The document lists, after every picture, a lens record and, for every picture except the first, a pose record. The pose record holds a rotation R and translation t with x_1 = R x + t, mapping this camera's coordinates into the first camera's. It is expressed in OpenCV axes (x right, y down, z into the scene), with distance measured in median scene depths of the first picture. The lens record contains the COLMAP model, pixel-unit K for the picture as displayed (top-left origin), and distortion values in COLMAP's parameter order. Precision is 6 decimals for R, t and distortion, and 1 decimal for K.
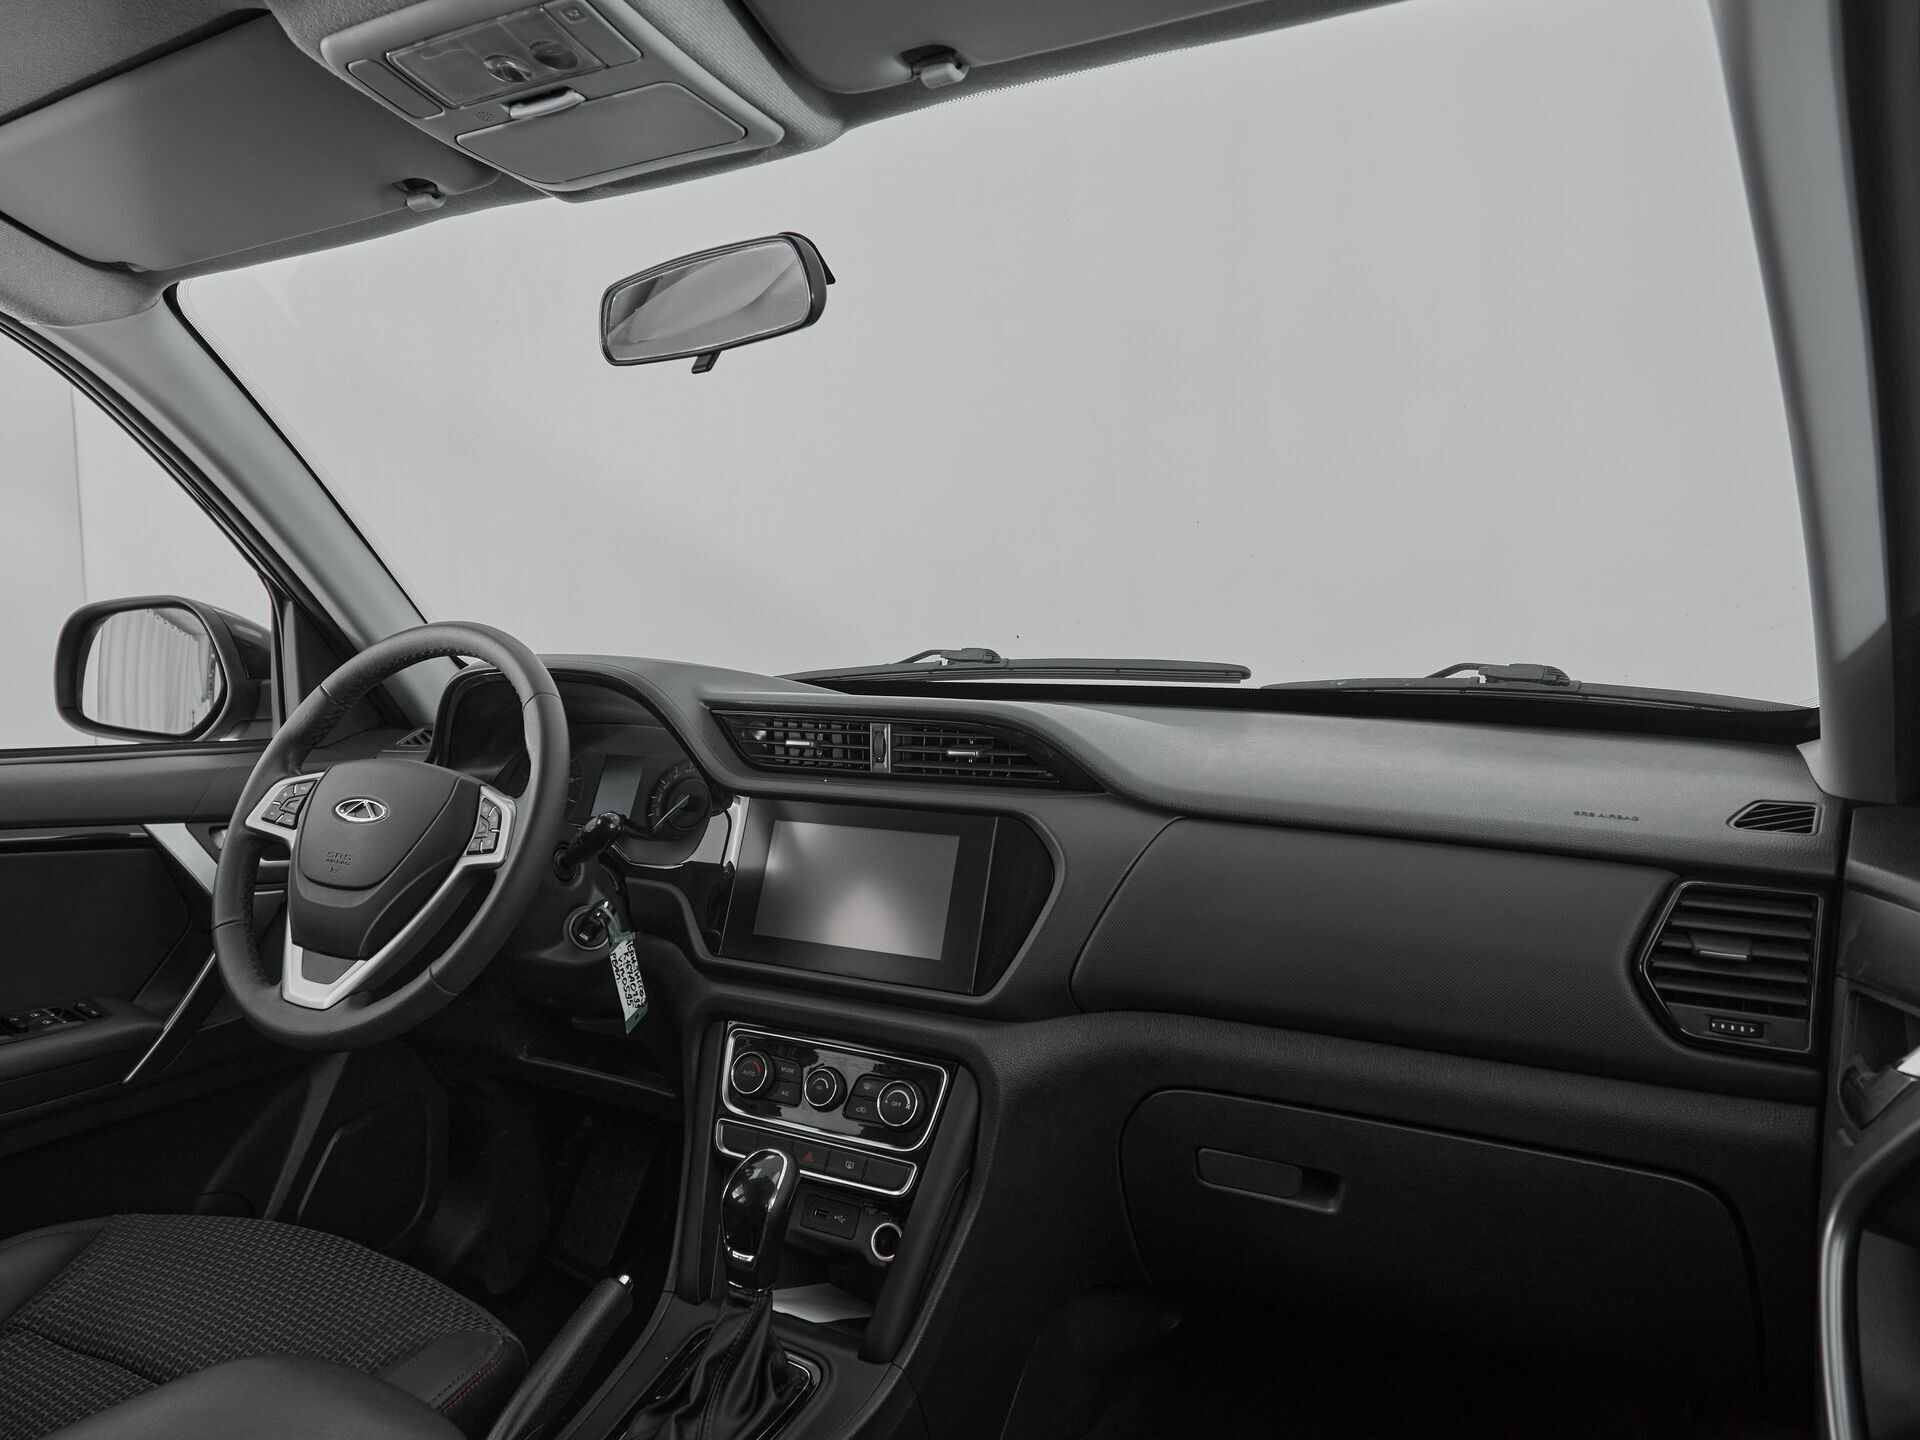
lens RADIAL K [[1320.3, 0, 888.3], [0, 1320.3, 736.7], [0, 0, 1]] dist [-0.008132, -0.008373]
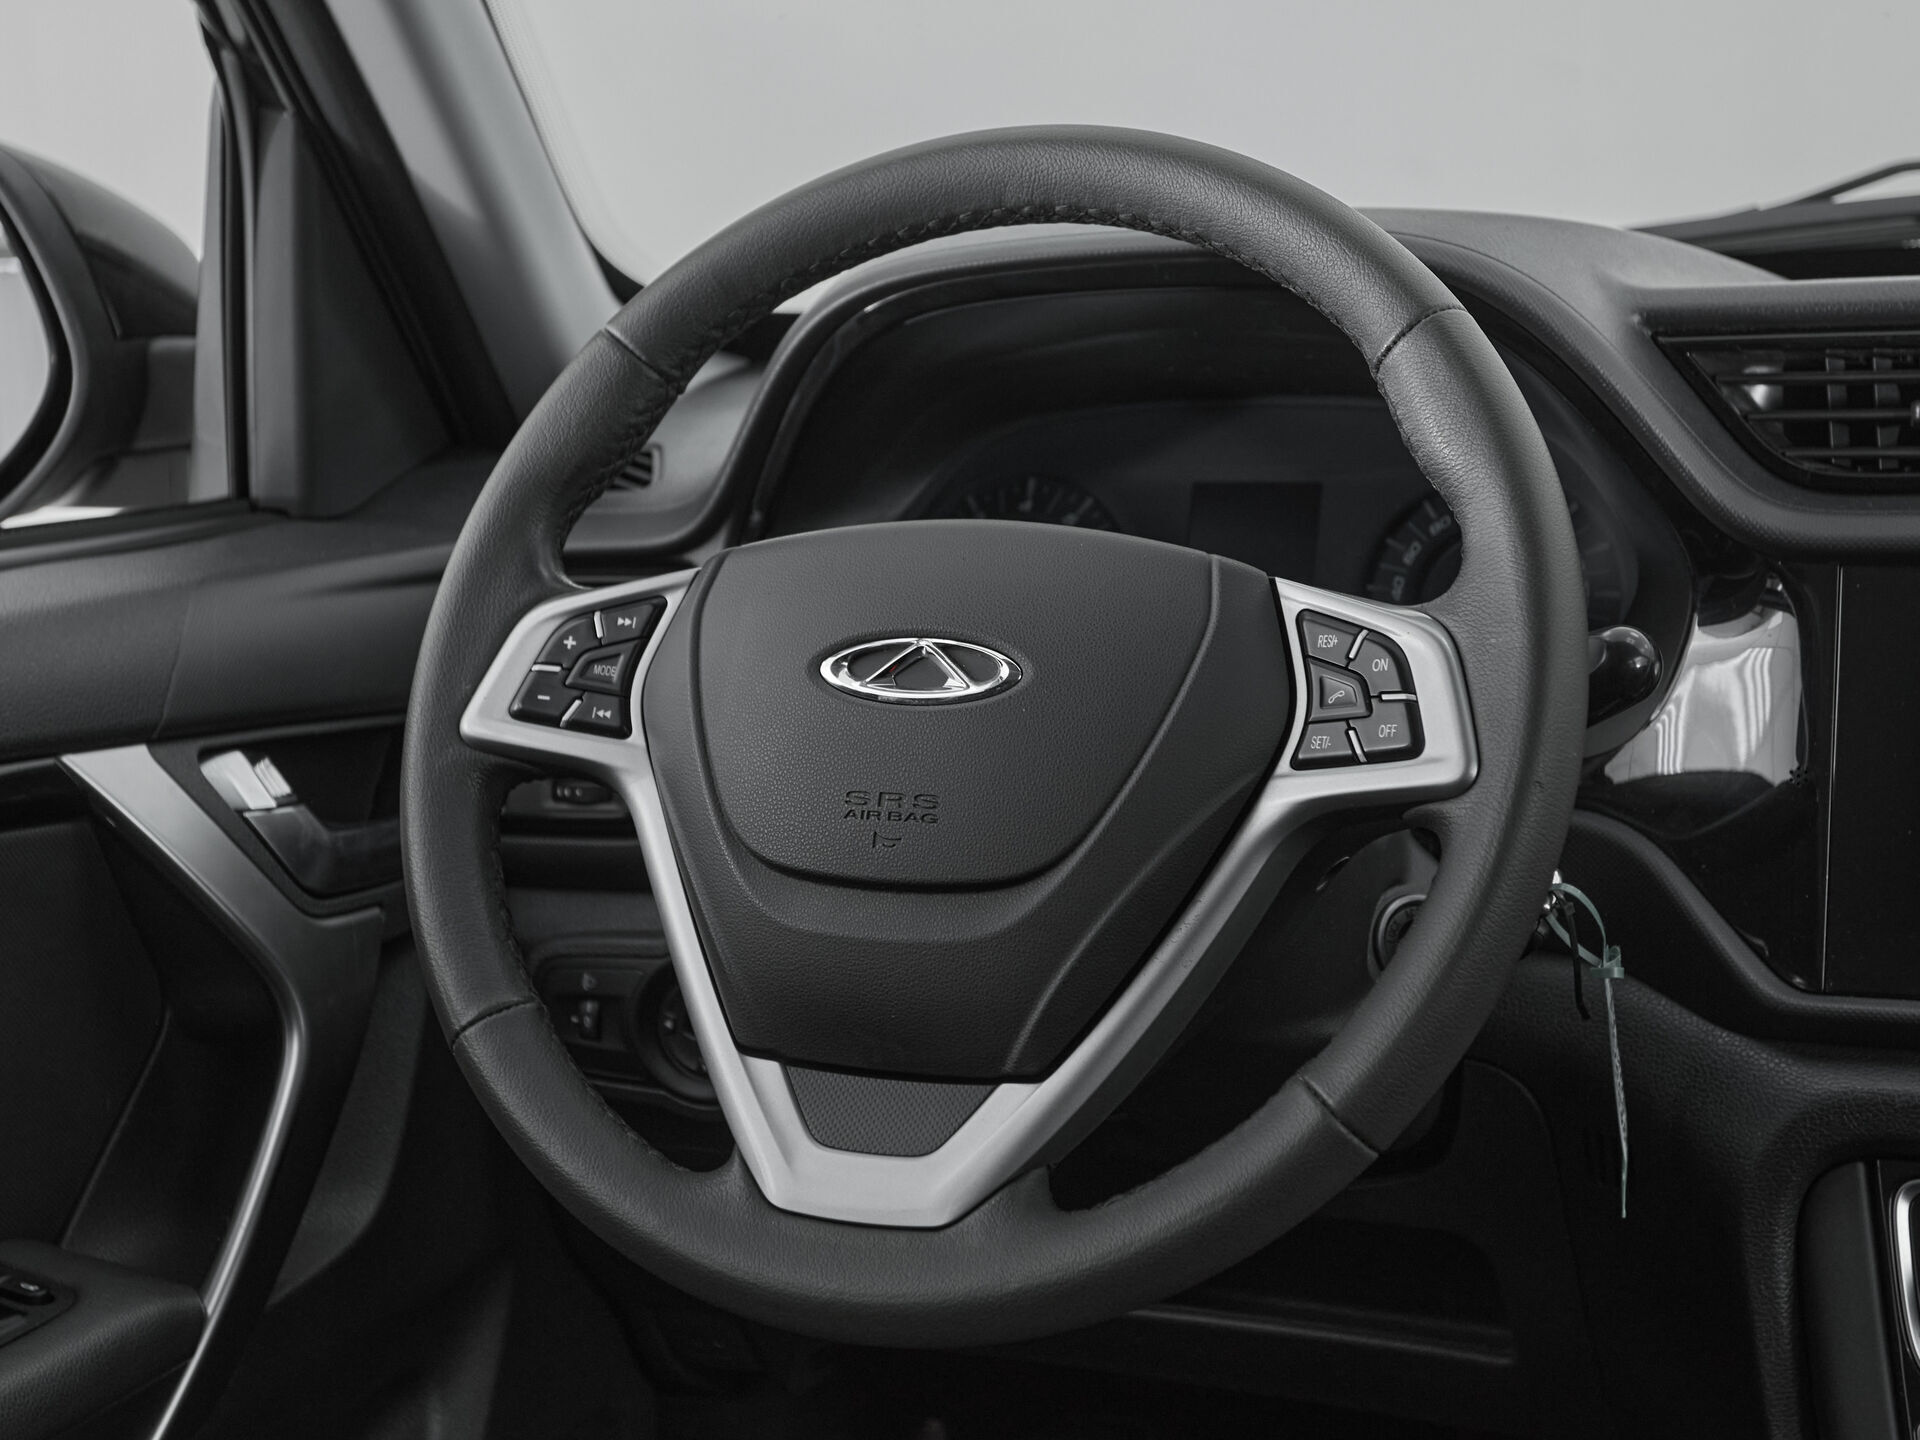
lens RADIAL K [[3040.8, 0, 882.7], [0, 3040.8, 694.3], [0, 0, 1]] dist [0.013347, 0.000000]
pose [[0.993385, -0.071722, 0.089674, -0.477979], [0.063641, 0.993912, 0.089940, -0.011463], [-0.095579, -0.083638, 0.991902, 0.184710]]
